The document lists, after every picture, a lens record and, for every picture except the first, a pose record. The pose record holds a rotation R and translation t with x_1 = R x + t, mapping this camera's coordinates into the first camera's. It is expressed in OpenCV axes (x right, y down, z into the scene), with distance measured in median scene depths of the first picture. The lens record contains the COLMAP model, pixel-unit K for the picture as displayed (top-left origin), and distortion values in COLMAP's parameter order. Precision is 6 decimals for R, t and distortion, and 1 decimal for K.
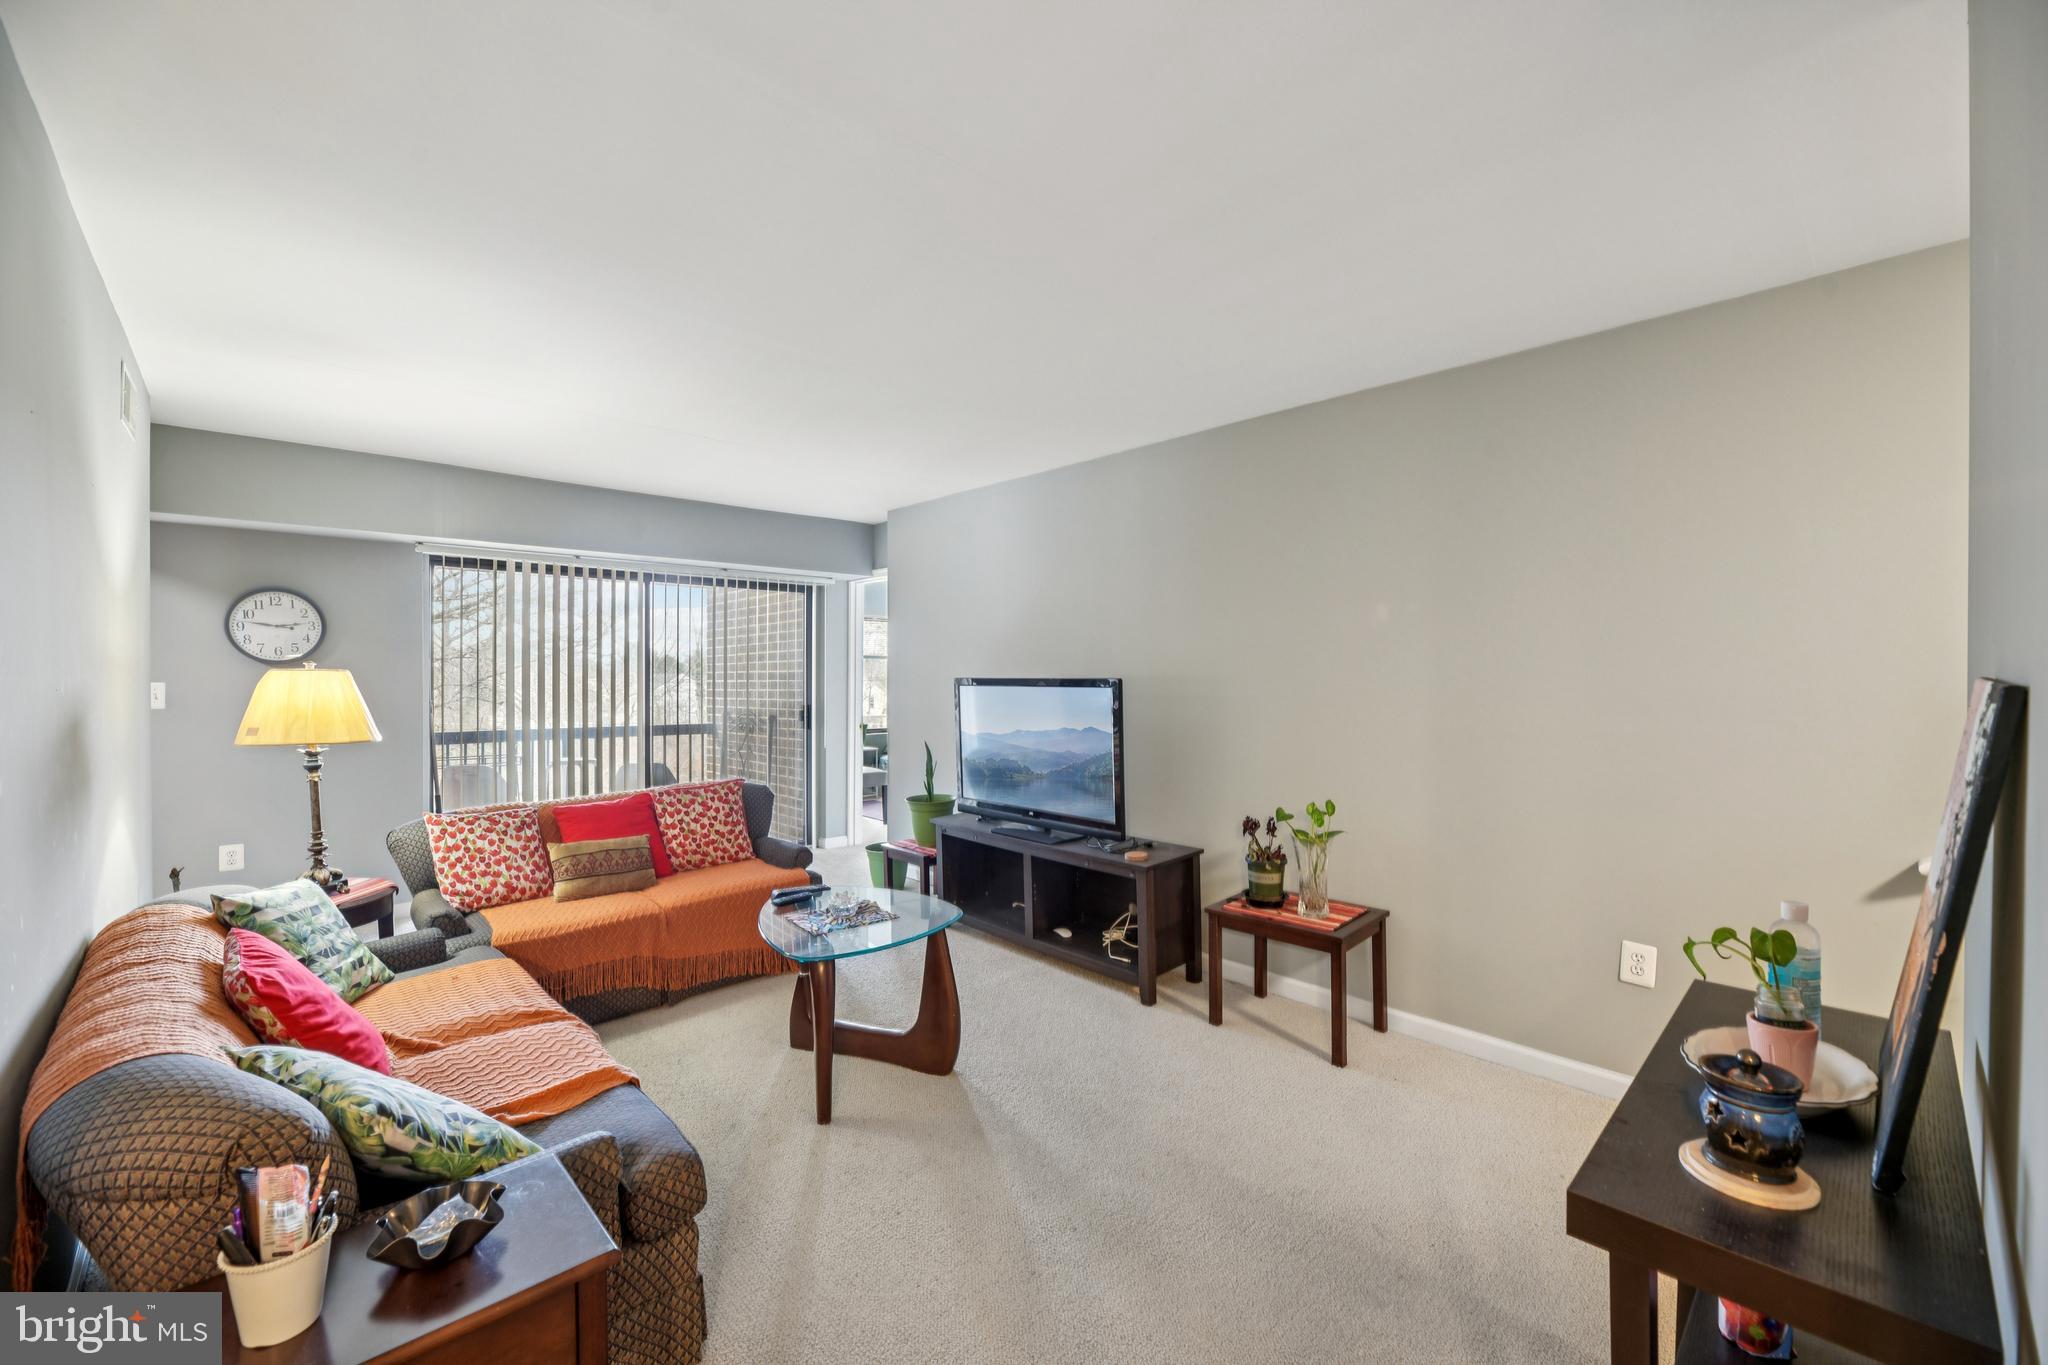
lens RADIAL K [[822.9, 0, 1028.8], [0, 822.9, 677.1], [0, 0, 1]] dist [-0.000700, -0.000425]
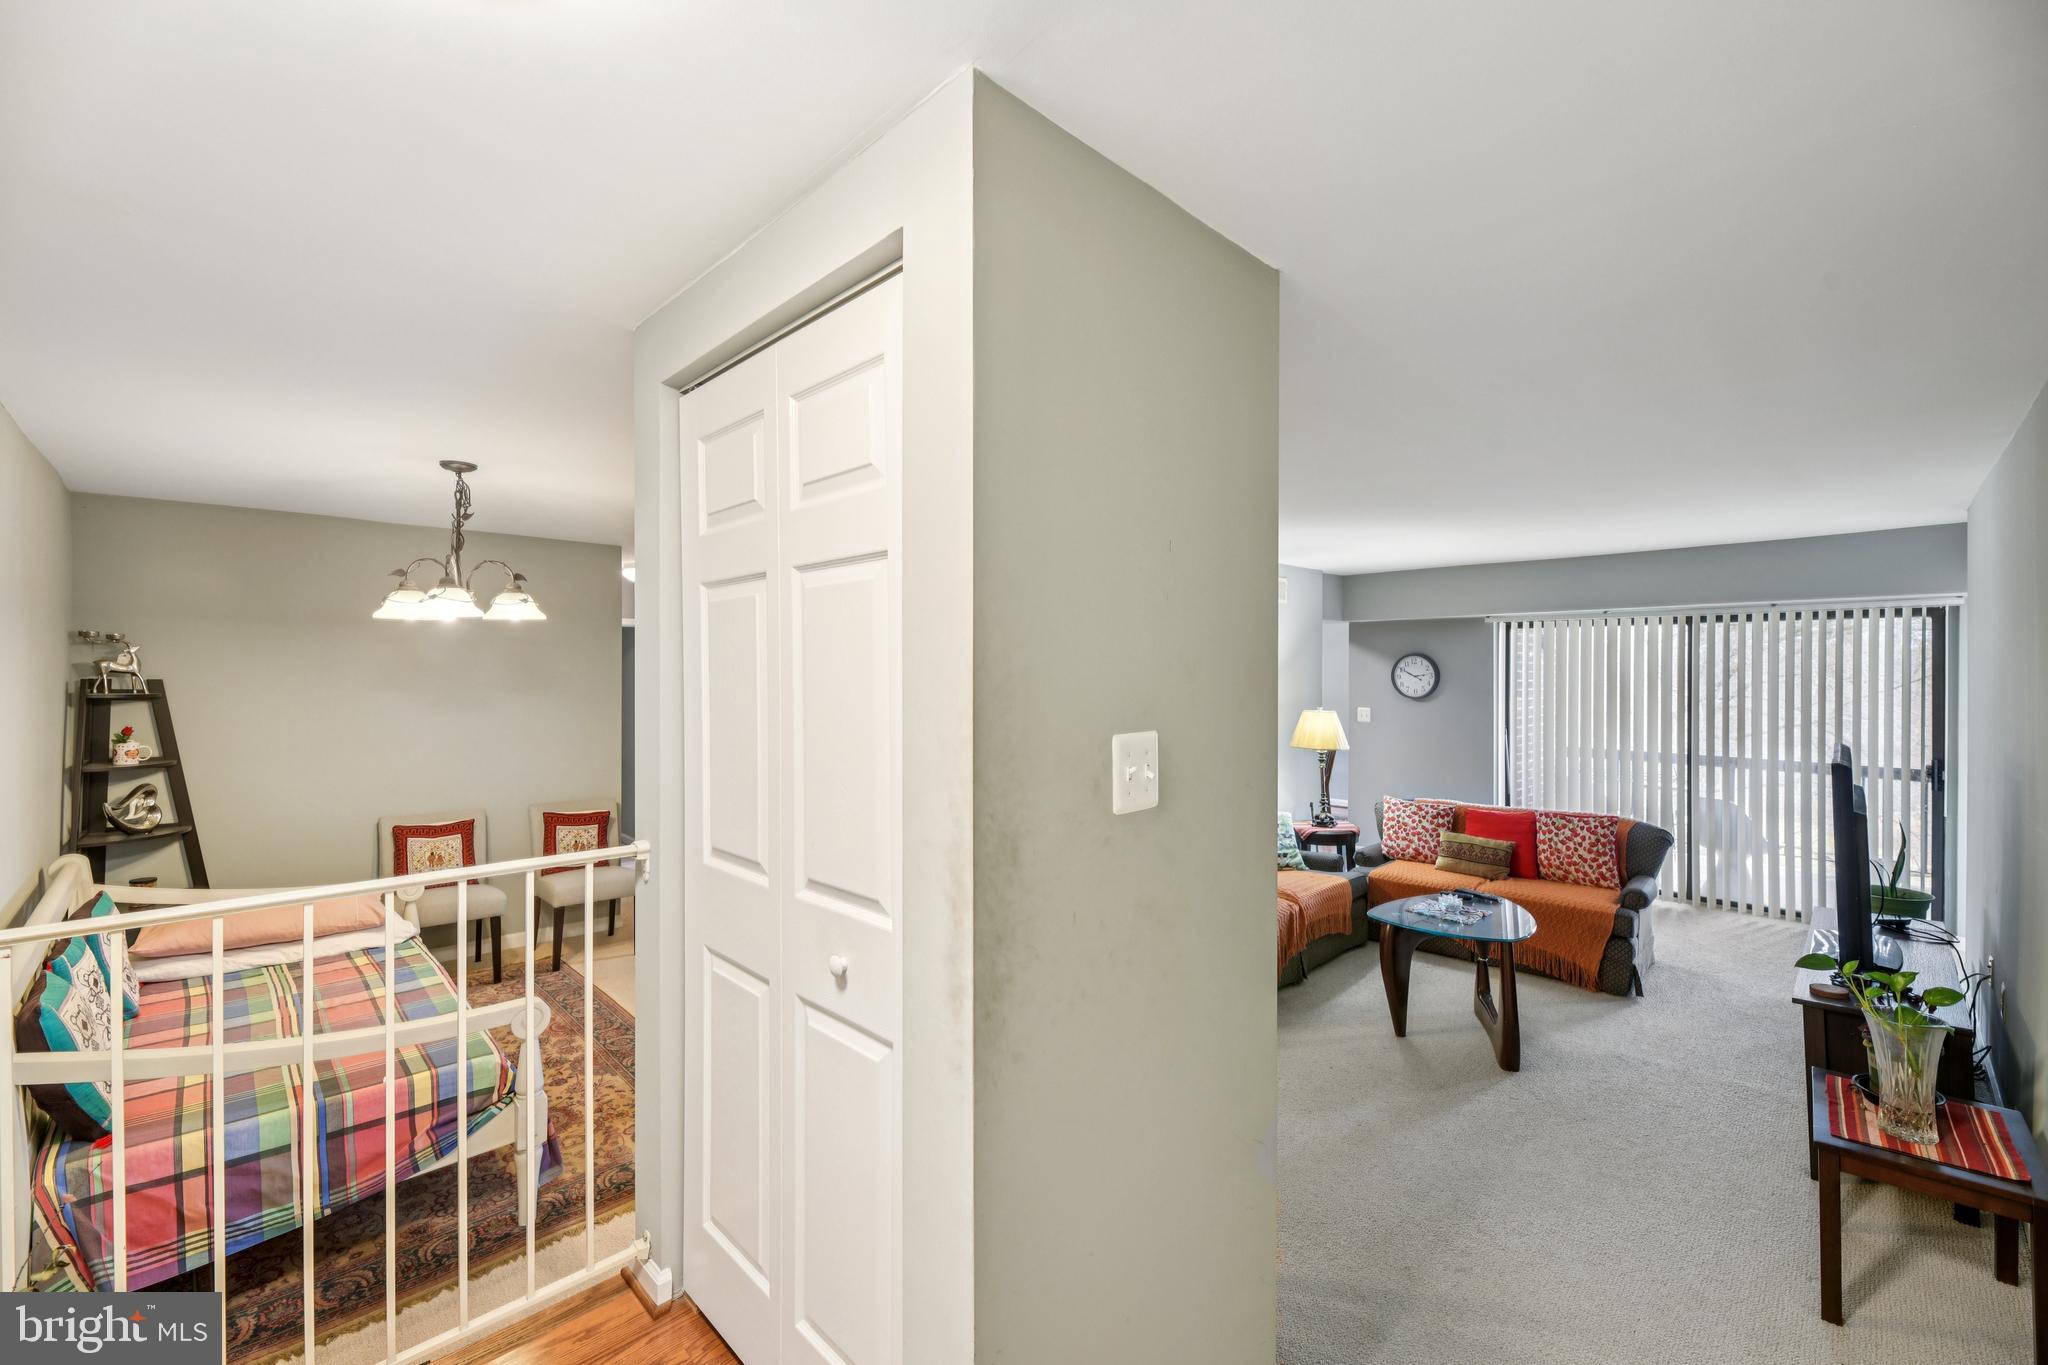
lens RADIAL K [[830.2, 0, 1036.9], [0, 830.2, 670.7], [0, 0, 1]] dist [-0.000149, -0.005123]
pose [[0.023493, 0.001365, -0.999723, 0.805329], [-0.005071, 0.999986, 0.001246, -0.076166], [0.999711, 0.005040, 0.023500, 0.200890]]
